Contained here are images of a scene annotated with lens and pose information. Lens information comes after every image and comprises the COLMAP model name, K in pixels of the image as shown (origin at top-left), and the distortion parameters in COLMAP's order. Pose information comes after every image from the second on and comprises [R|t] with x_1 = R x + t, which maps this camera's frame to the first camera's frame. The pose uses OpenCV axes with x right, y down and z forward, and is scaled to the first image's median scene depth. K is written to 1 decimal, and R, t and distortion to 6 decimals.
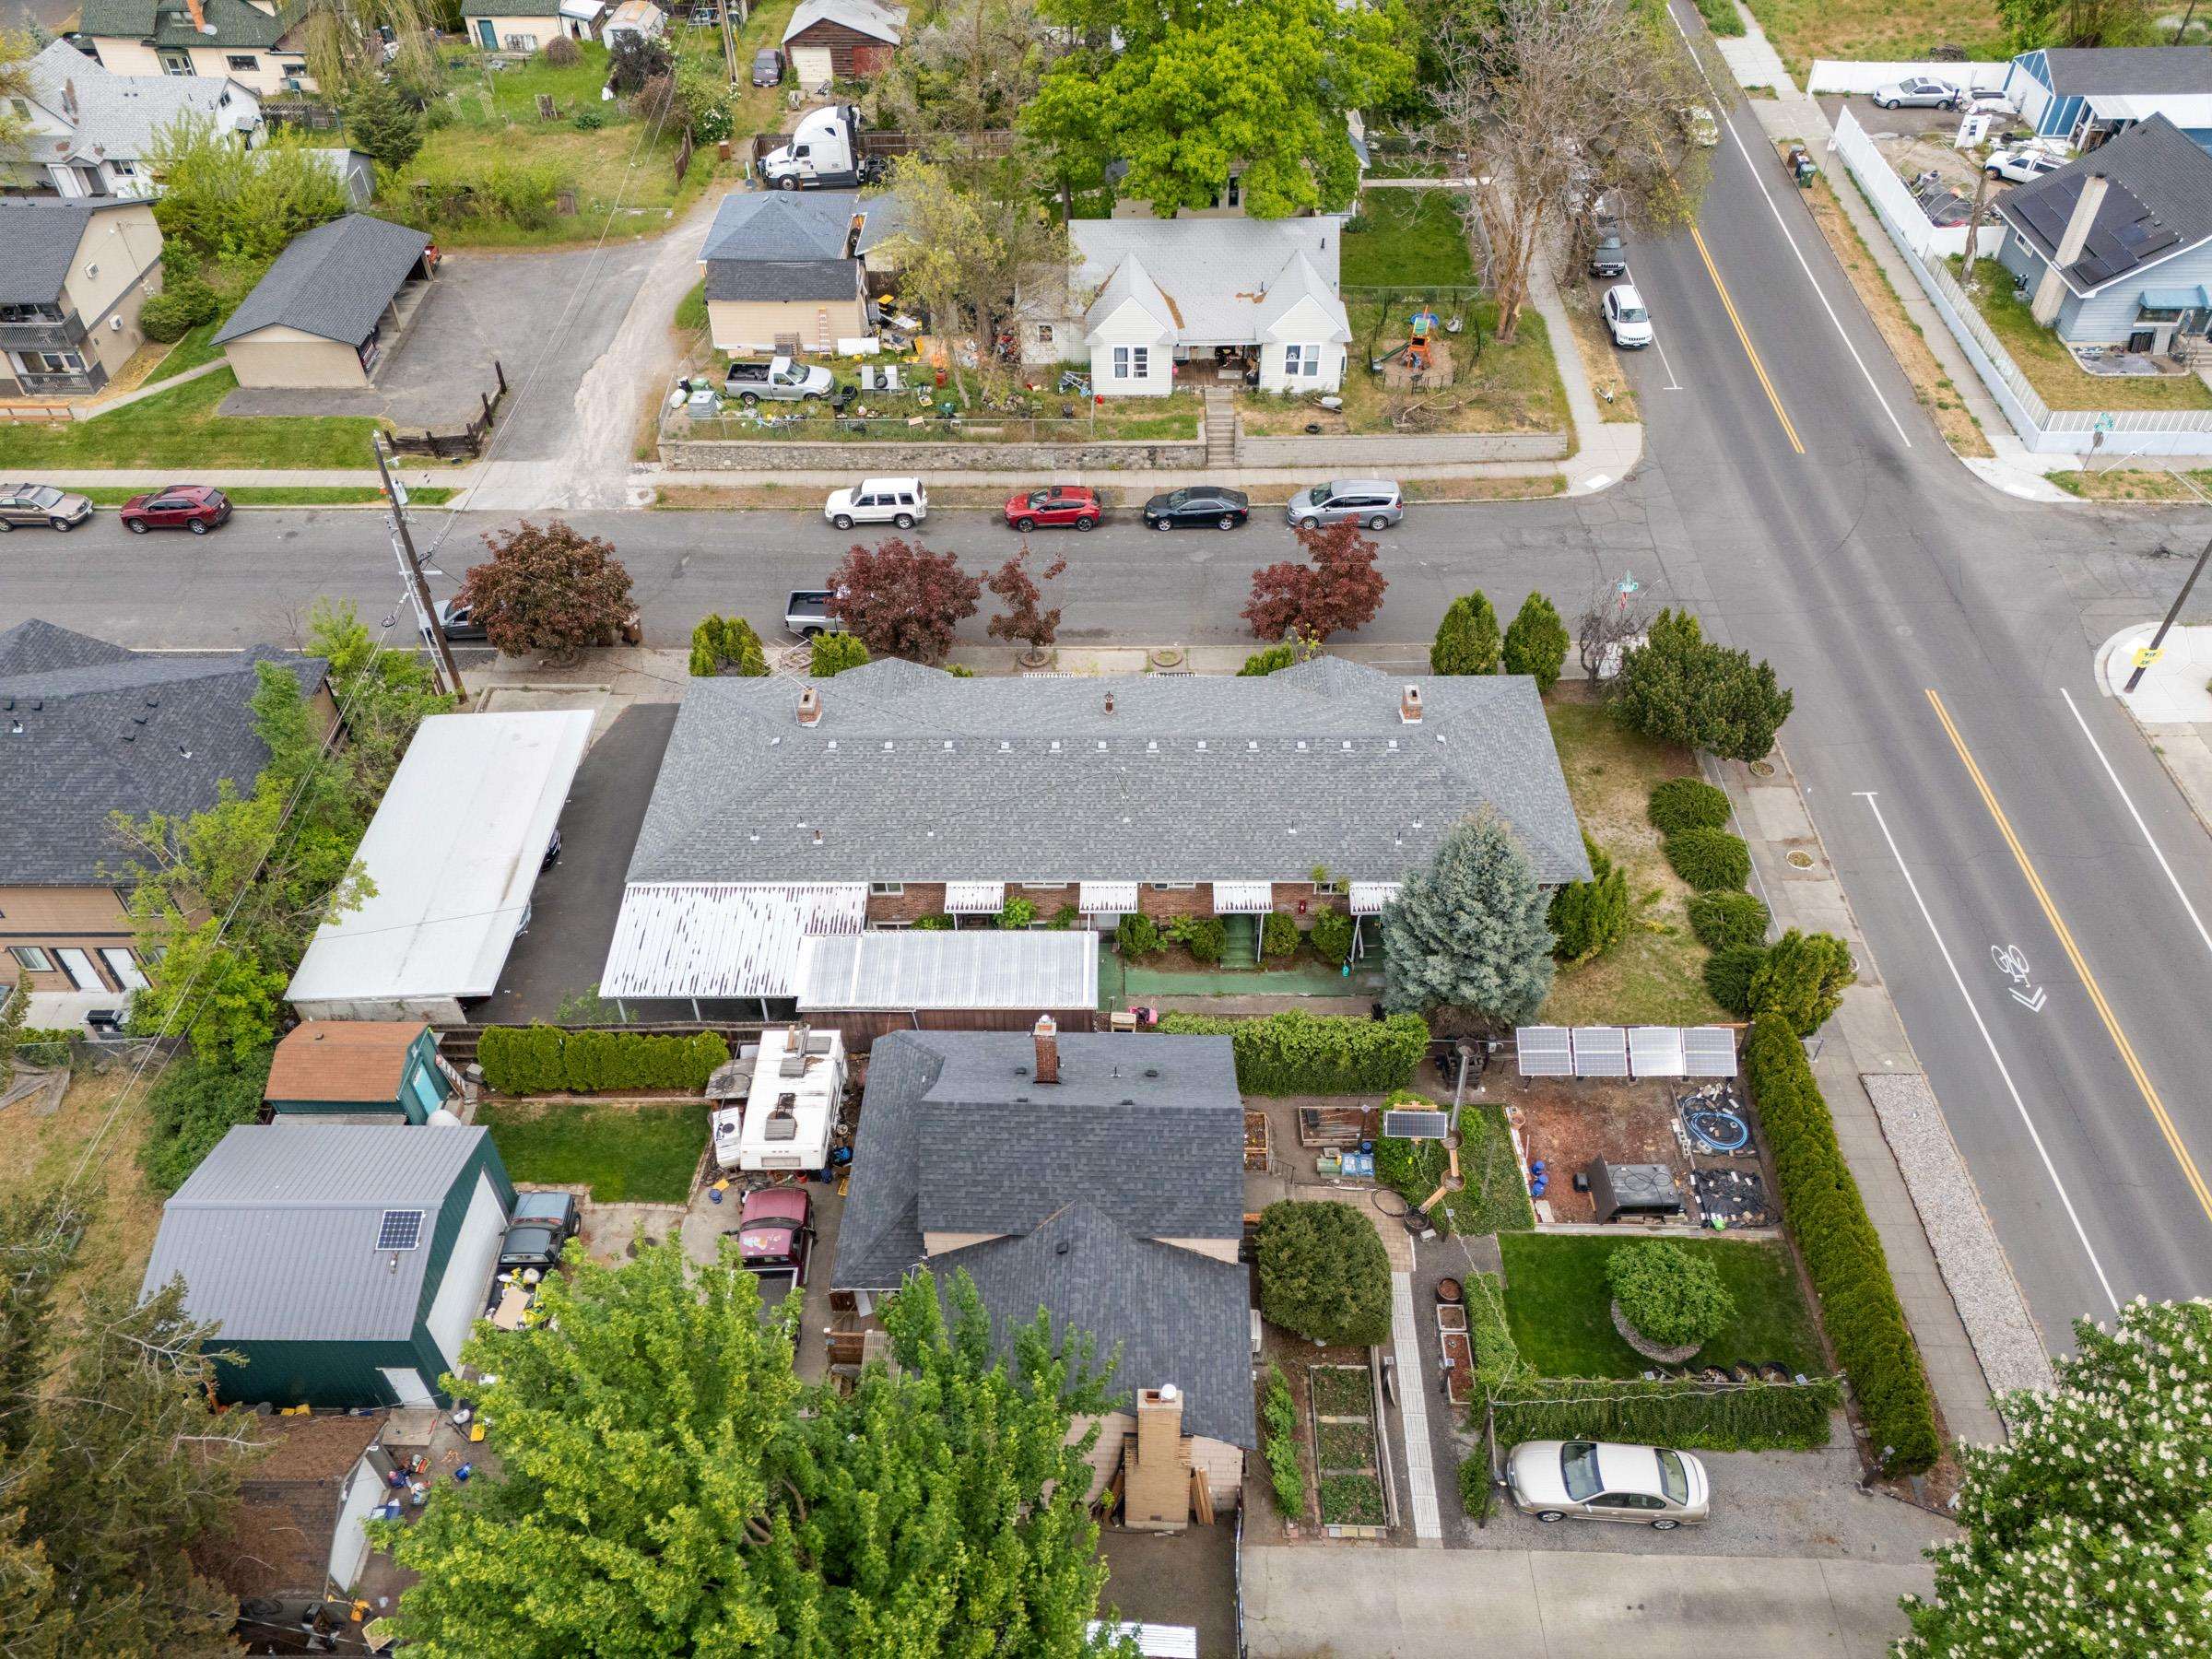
lens RADIAL K [[1559.2, 0, 1060.8], [0, 1559.2, 830.9], [0, 0, 1]] dist [0.073278, -0.140622]
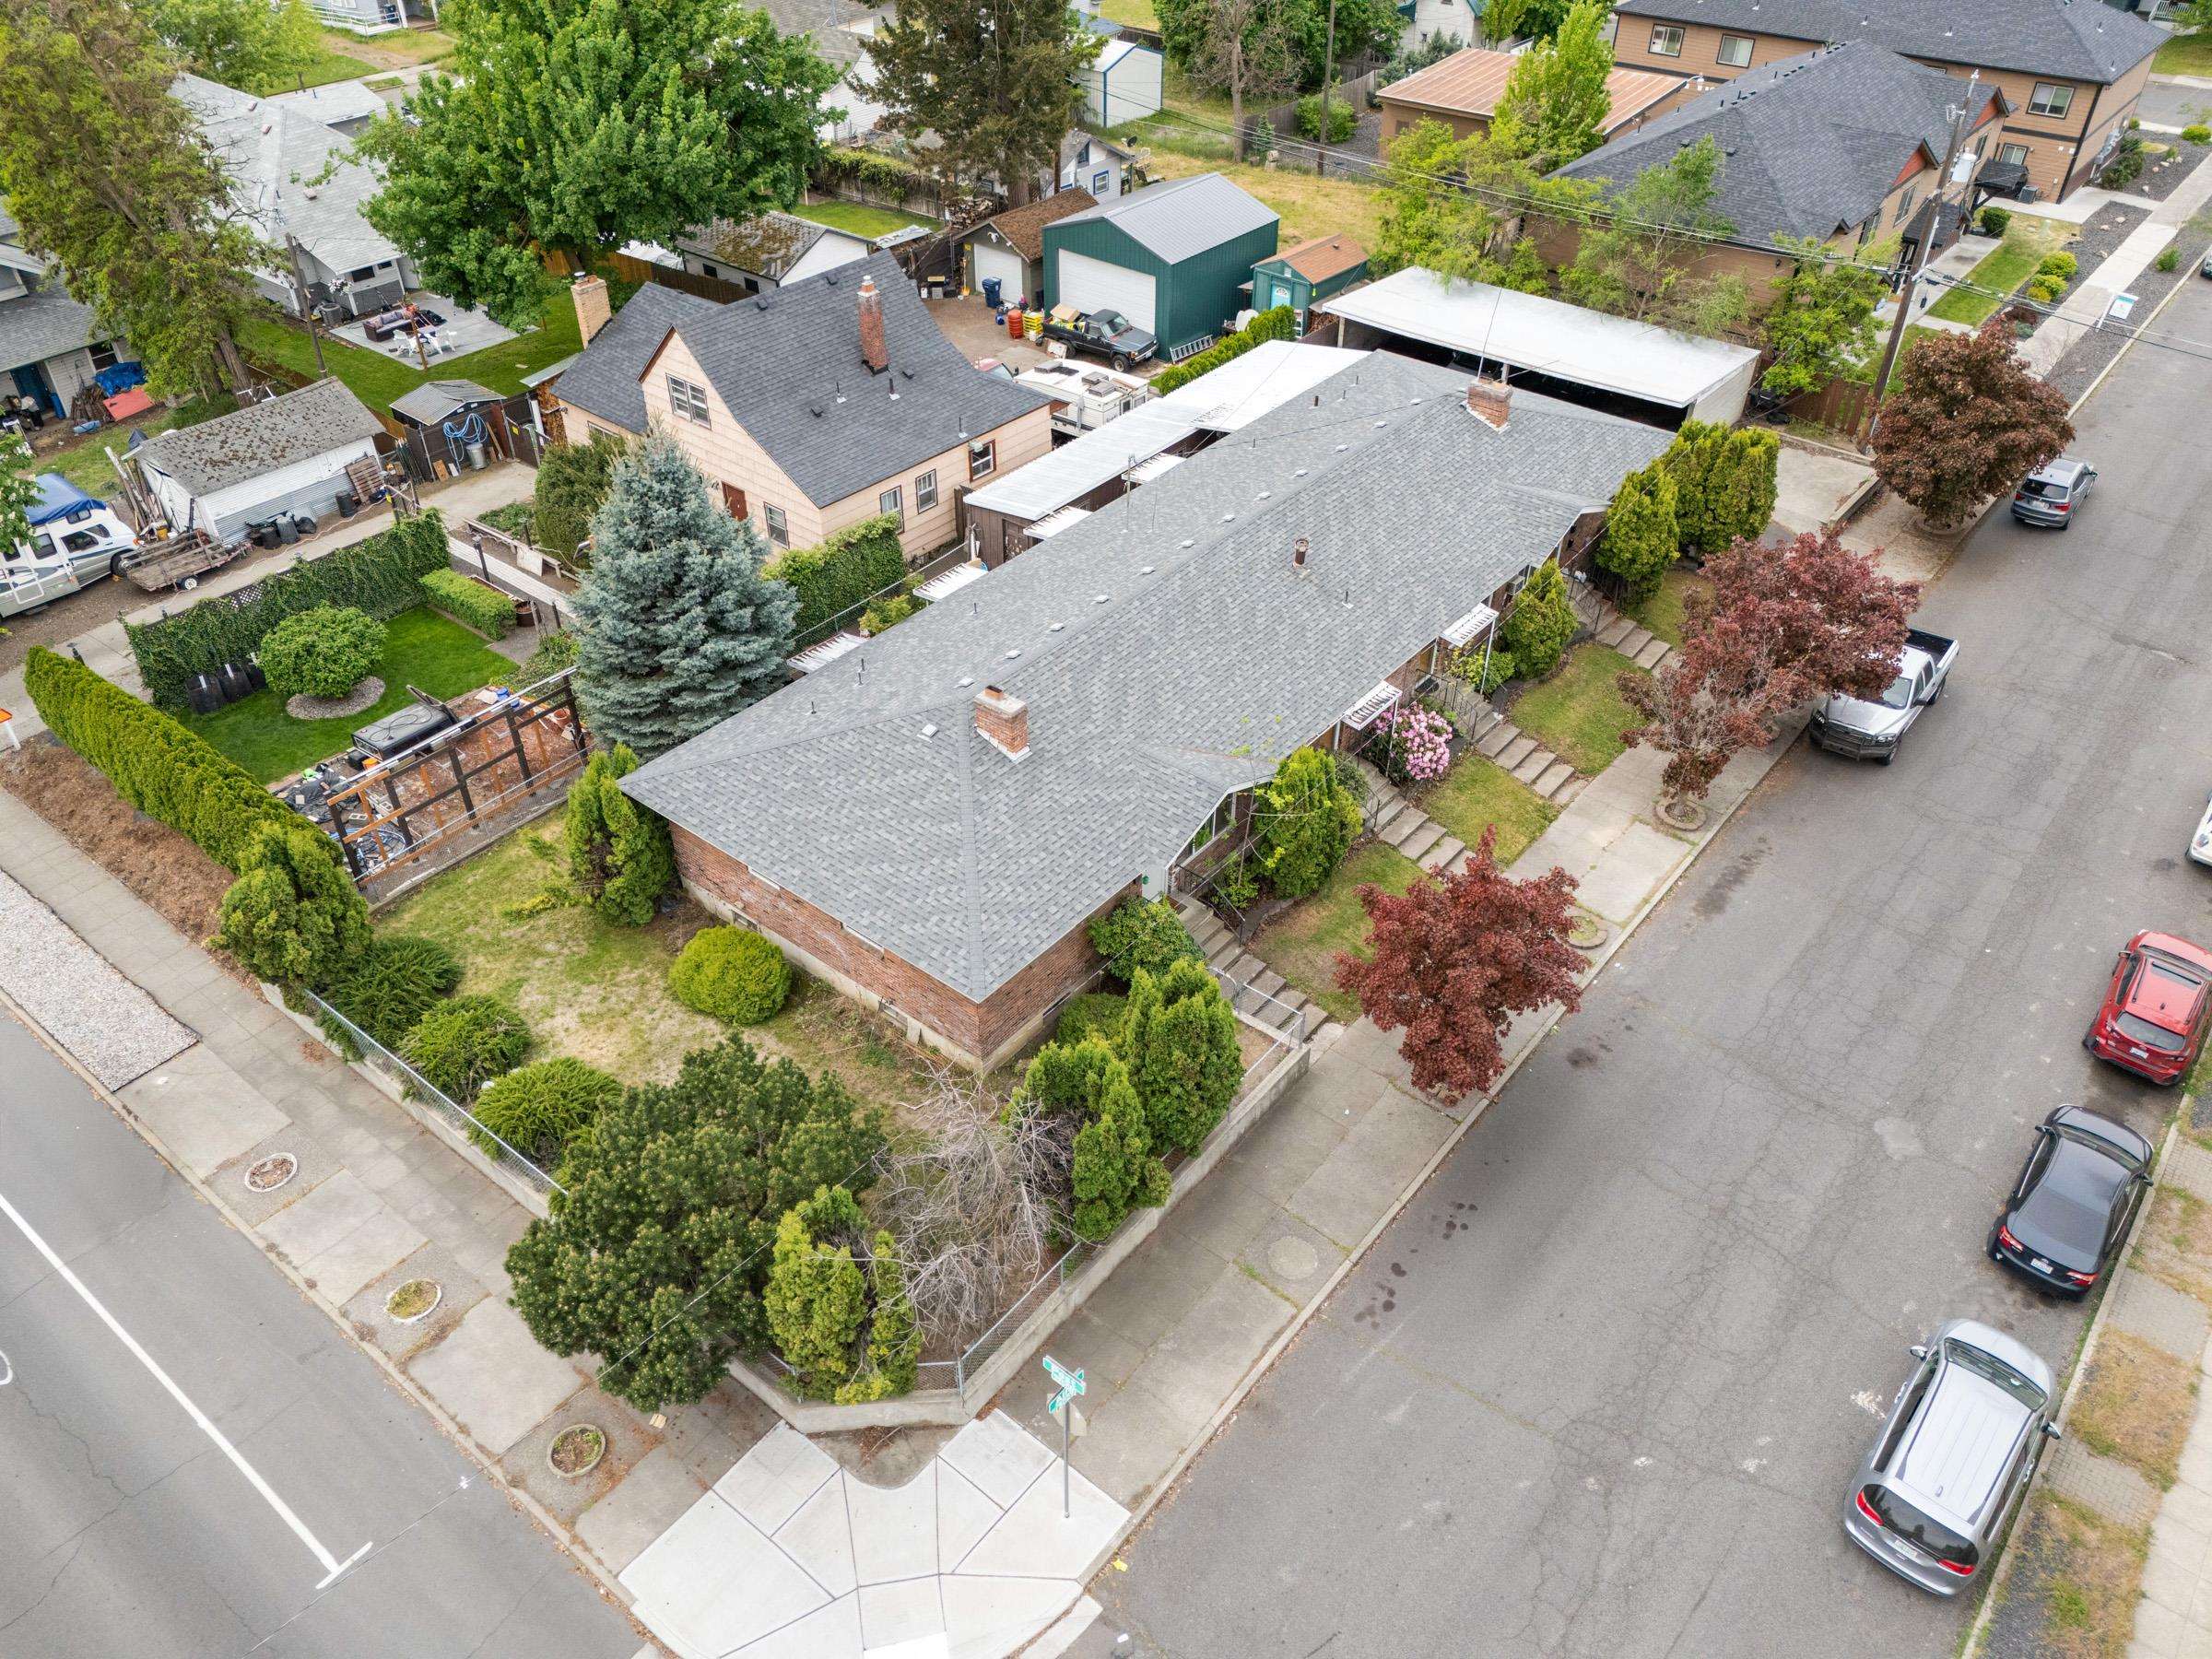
lens RADIAL K [[1613.6, 0, 1107.3], [0, 1613.6, 833.1], [0, 0, 1]] dist [0.074481, -0.062671]
pose [[-0.604583, 0.513698, -0.608764, 0.431251], [-0.540473, 0.296850, 0.787254, -0.415770], [0.585123, 0.804981, 0.098169, 0.714923]]
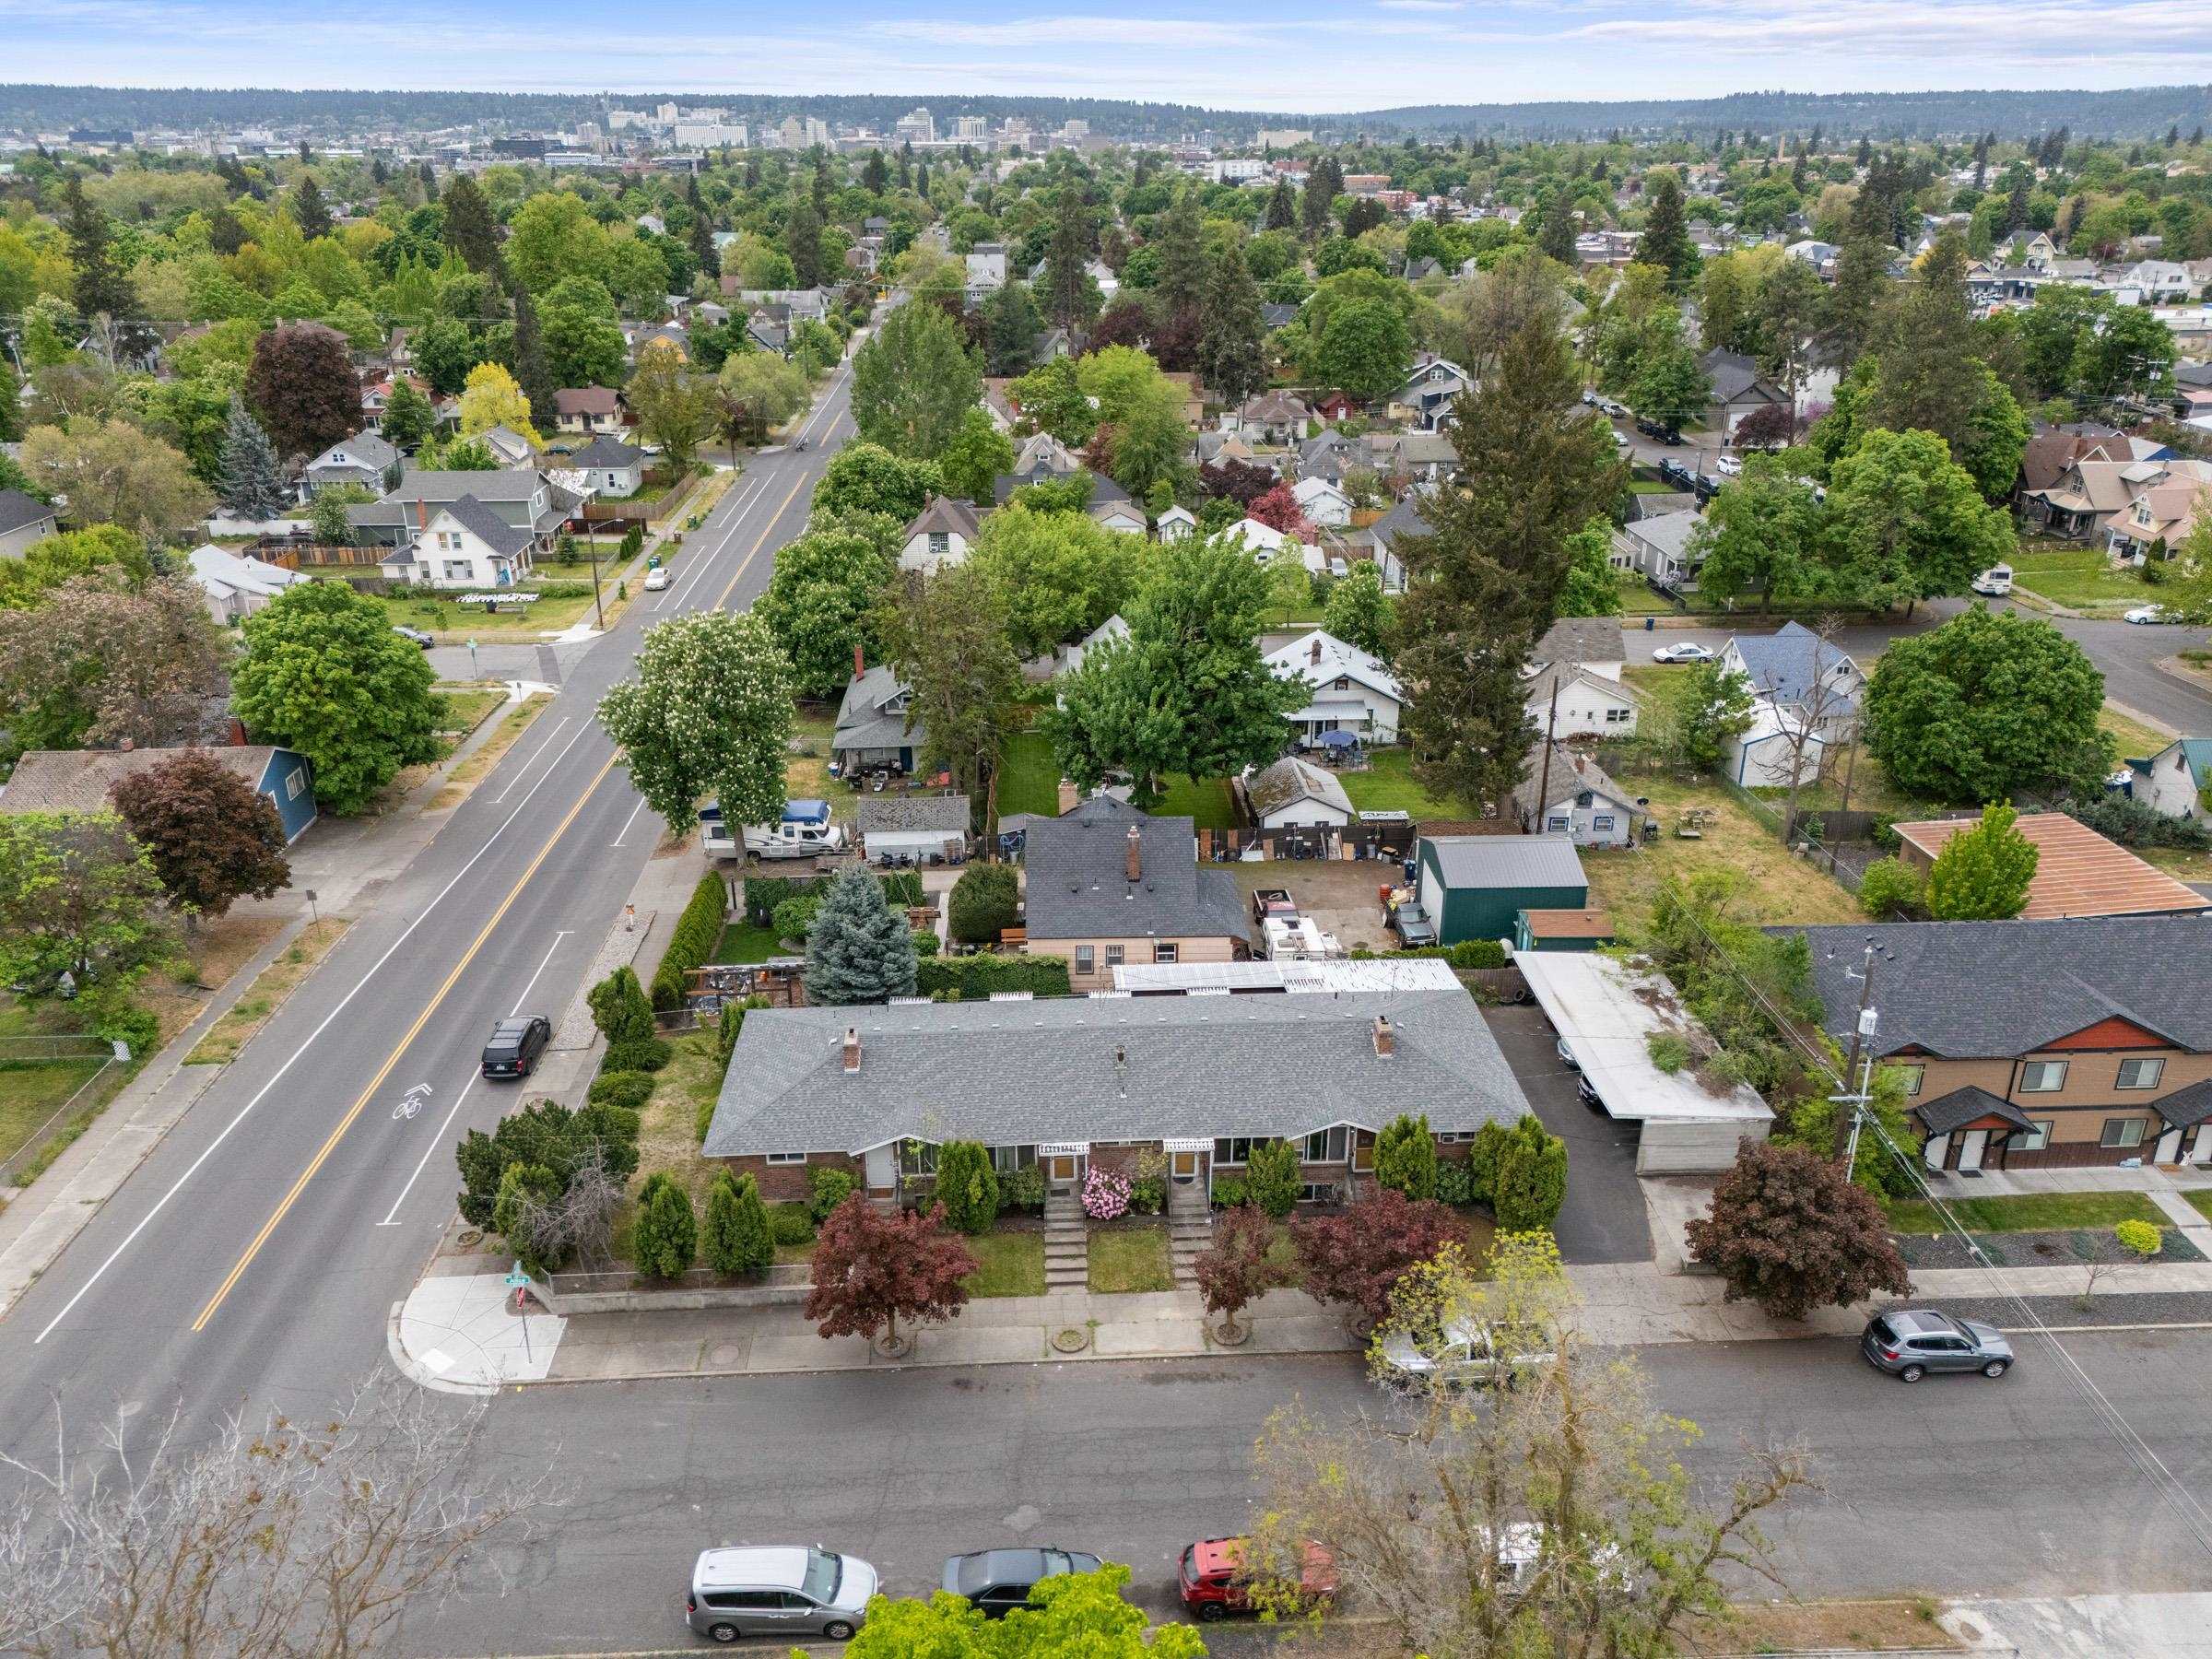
lens RADIAL K [[1613.6, 0, 1107.3], [0, 1613.6, 833.1], [0, 0, 1]] dist [0.074481, -0.062671]
pose [[-0.995898, 0.062888, -0.065054, 0.077174], [-0.035265, 0.392345, 0.919142, -0.868861], [0.083327, 0.917666, -0.388518, 0.948334]]
